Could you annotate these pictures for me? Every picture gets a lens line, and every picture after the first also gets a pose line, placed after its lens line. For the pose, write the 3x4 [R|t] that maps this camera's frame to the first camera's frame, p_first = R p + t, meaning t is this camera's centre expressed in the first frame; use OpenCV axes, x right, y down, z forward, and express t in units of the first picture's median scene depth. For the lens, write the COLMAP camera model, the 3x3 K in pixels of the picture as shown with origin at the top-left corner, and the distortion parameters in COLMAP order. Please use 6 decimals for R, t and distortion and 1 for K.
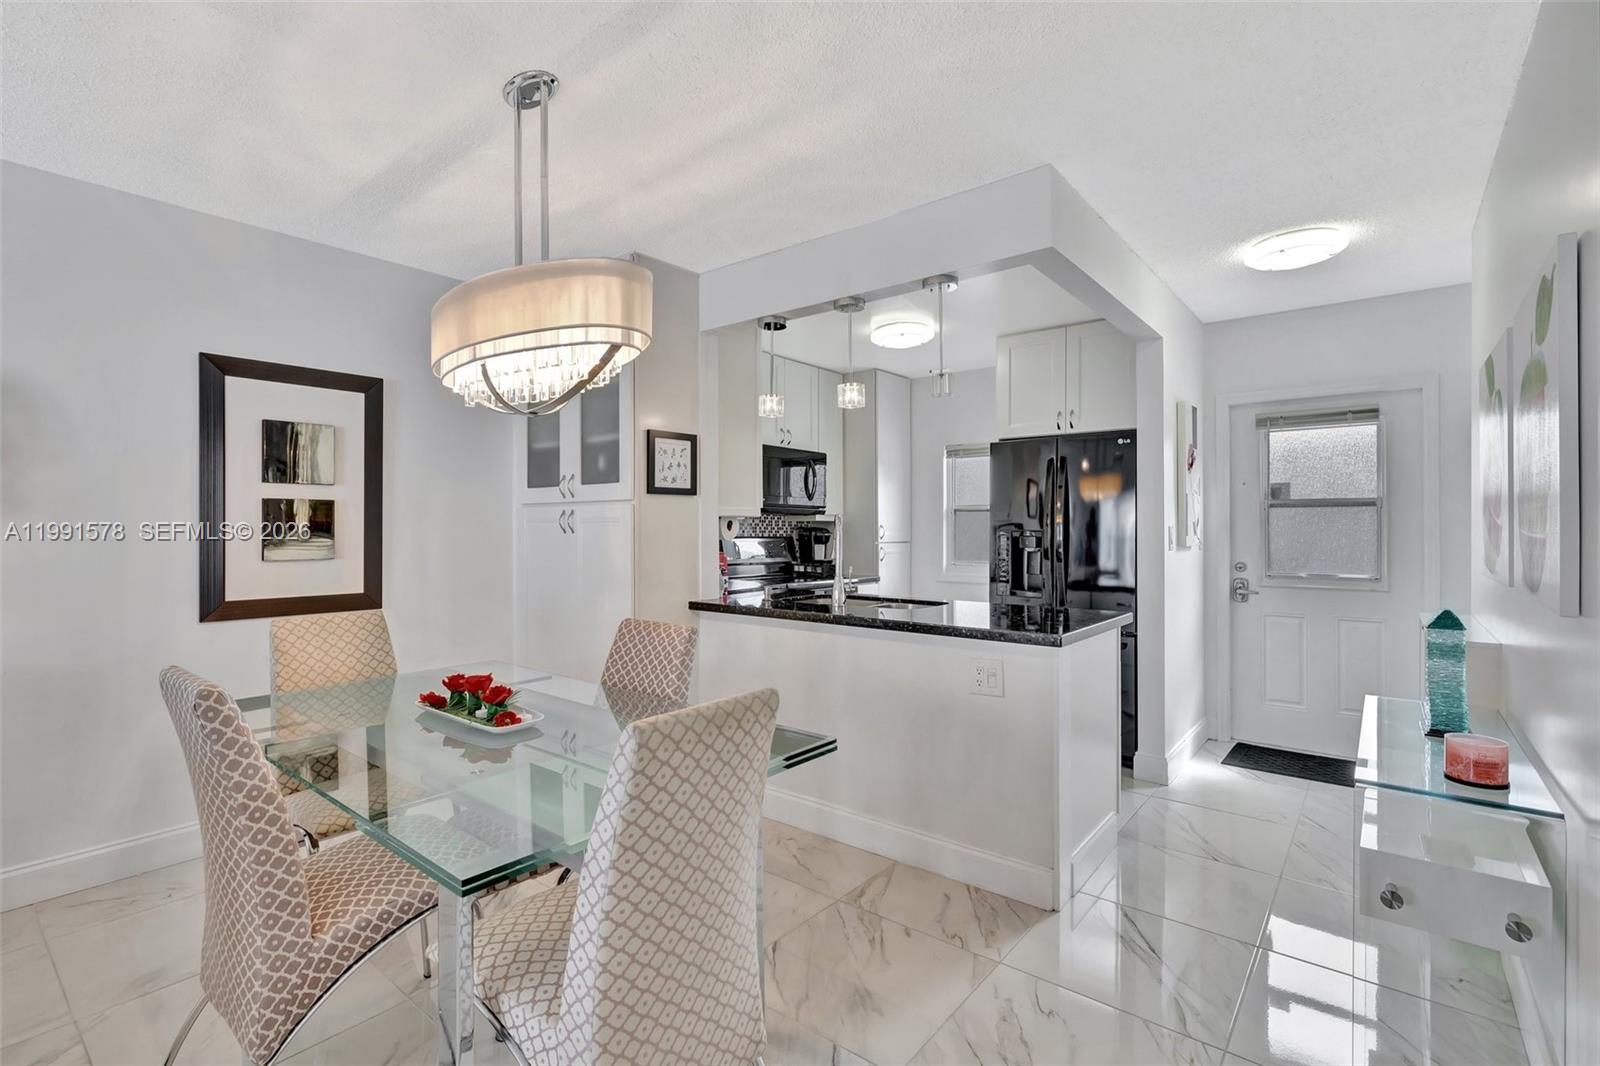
lens RADIAL K [[728.4, 0, 800.0], [0, 728.4, 533.0], [0, 0, 1]] dist [-0.011707, -0.000377]
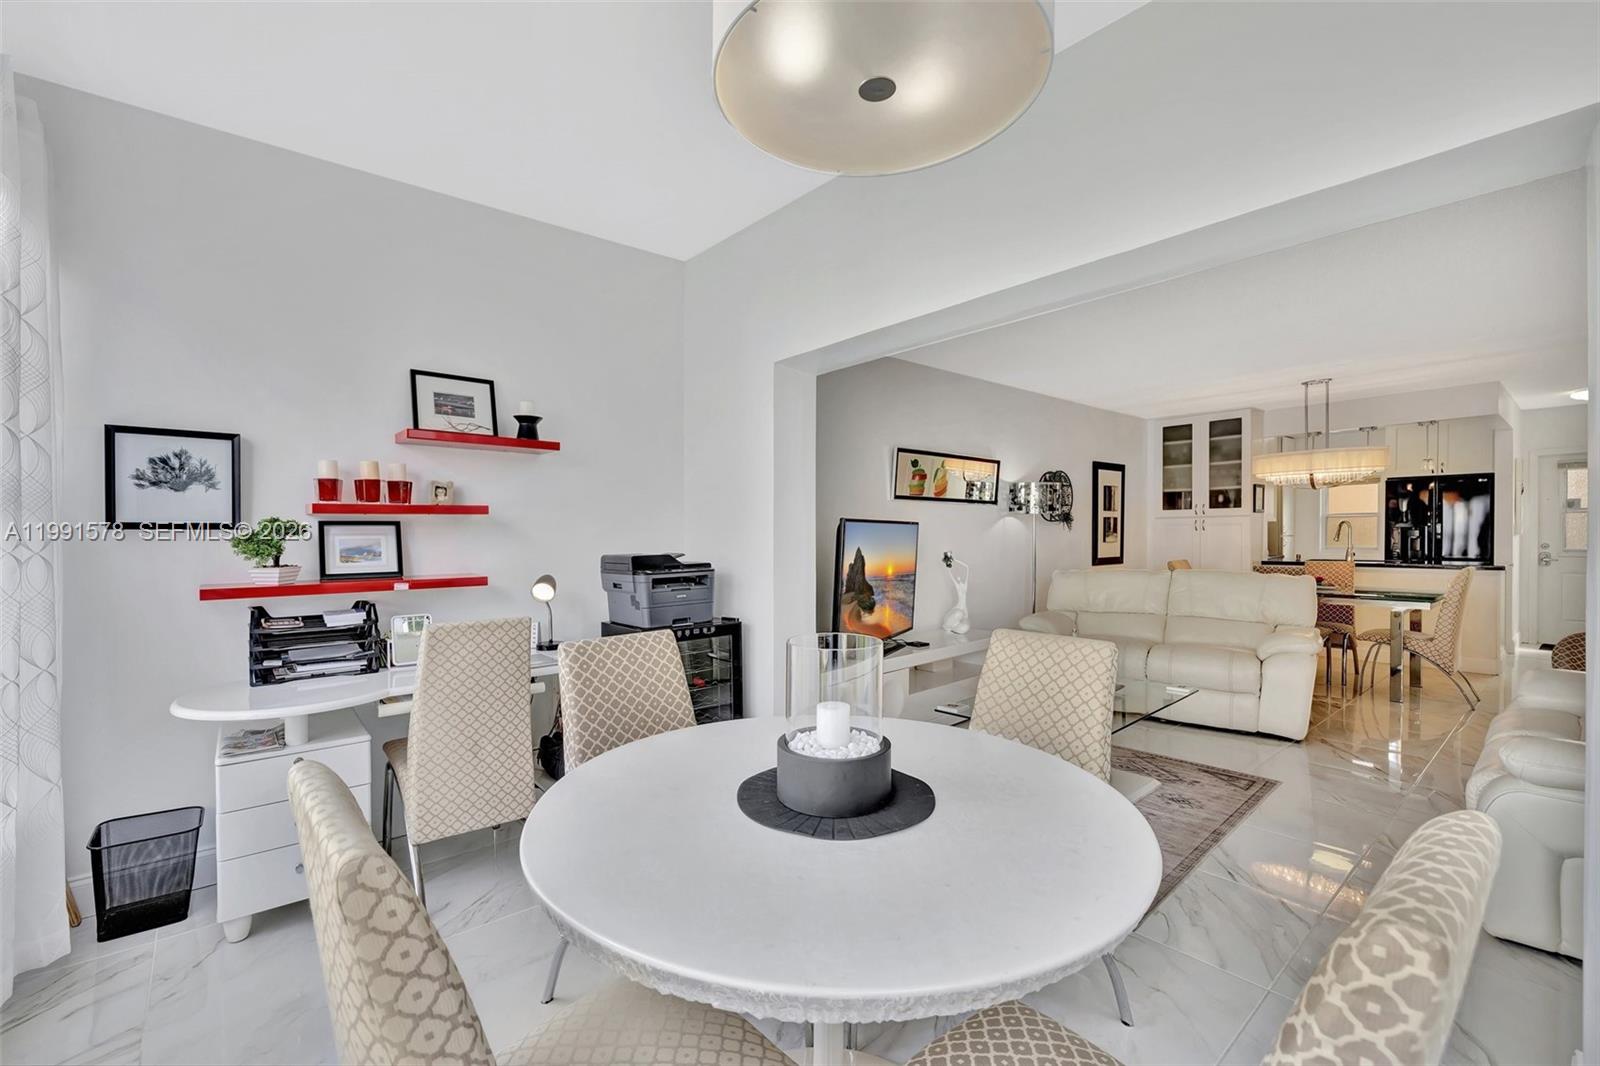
lens RADIAL K [[682.6, 0, 793.9], [0, 682.6, 538.4], [0, 0, 1]] dist [0.001674, 0.000196]
pose [[0.982594, -0.009396, -0.185526, -1.220270], [0.009865, 0.999950, 0.001604, 0.009569], [0.185501, -0.003406, 0.982638, -1.354033]]
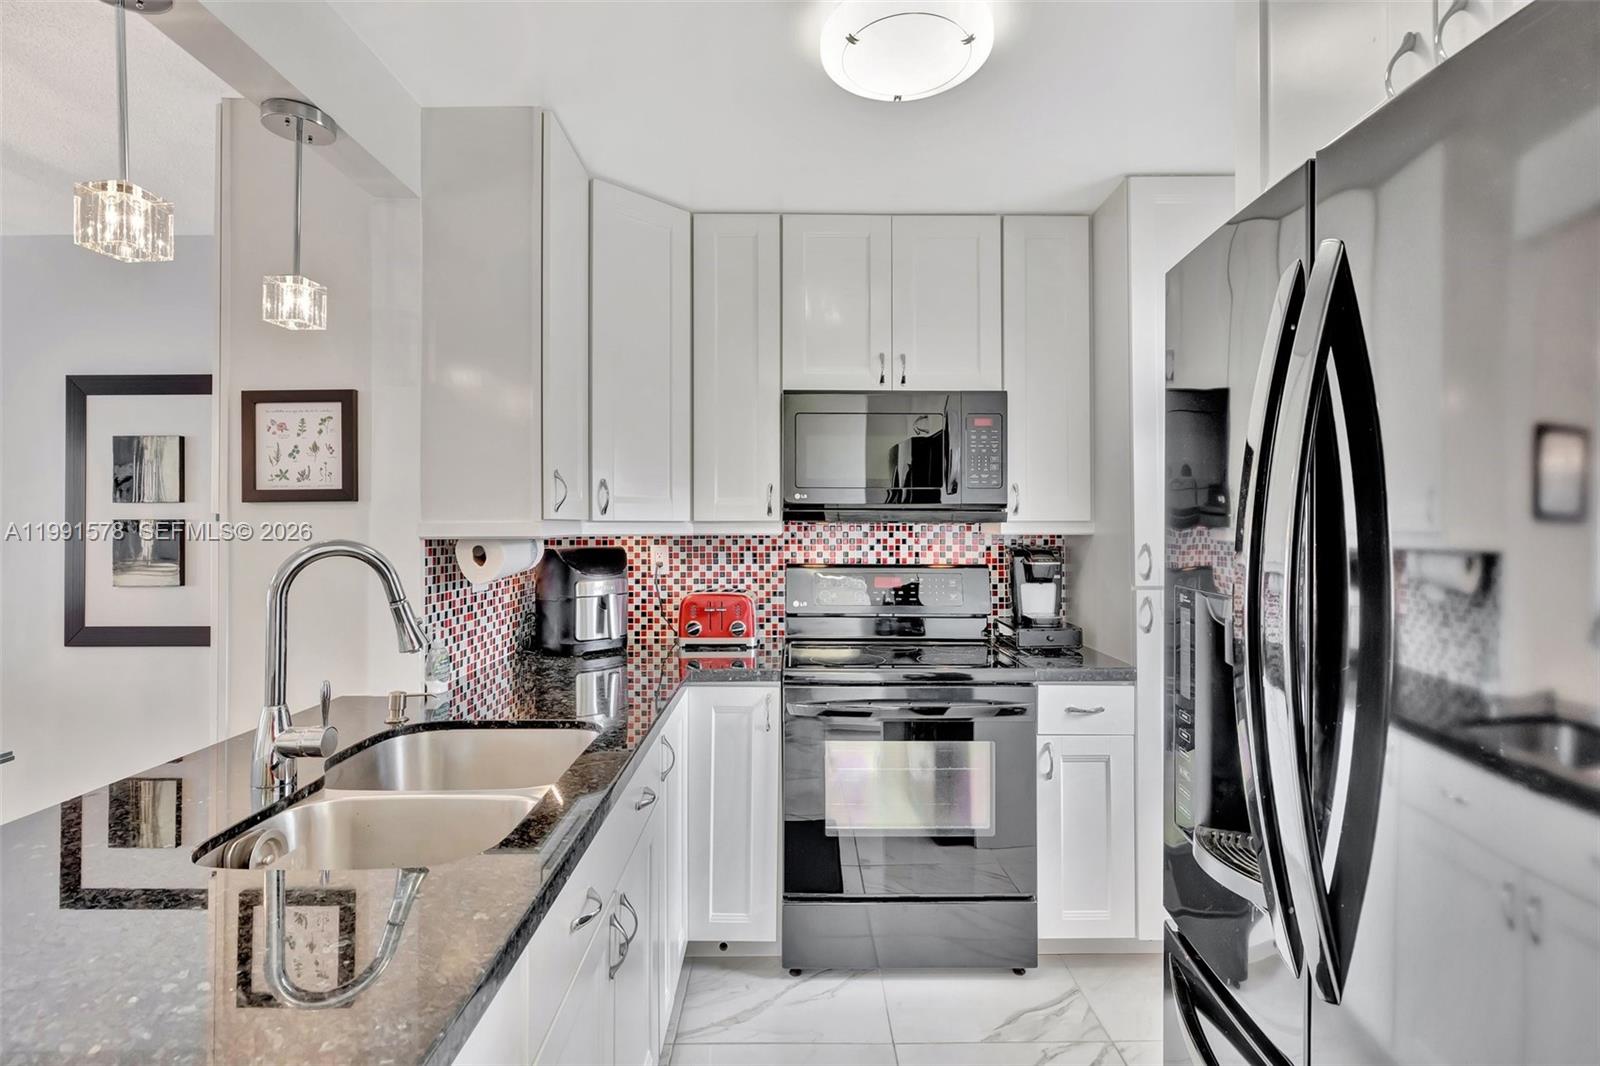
lens RADIAL K [[764.7, 0, 800.0], [0, 764.7, 525.3], [0, 0, 1]] dist [0.002066, 0.000379]
pose [[0.640525, -0.005304, -0.767919, 0.539623], [-0.002319, 0.999958, -0.008840, -0.030835], [0.767934, 0.007443, 0.640486, 0.942189]]
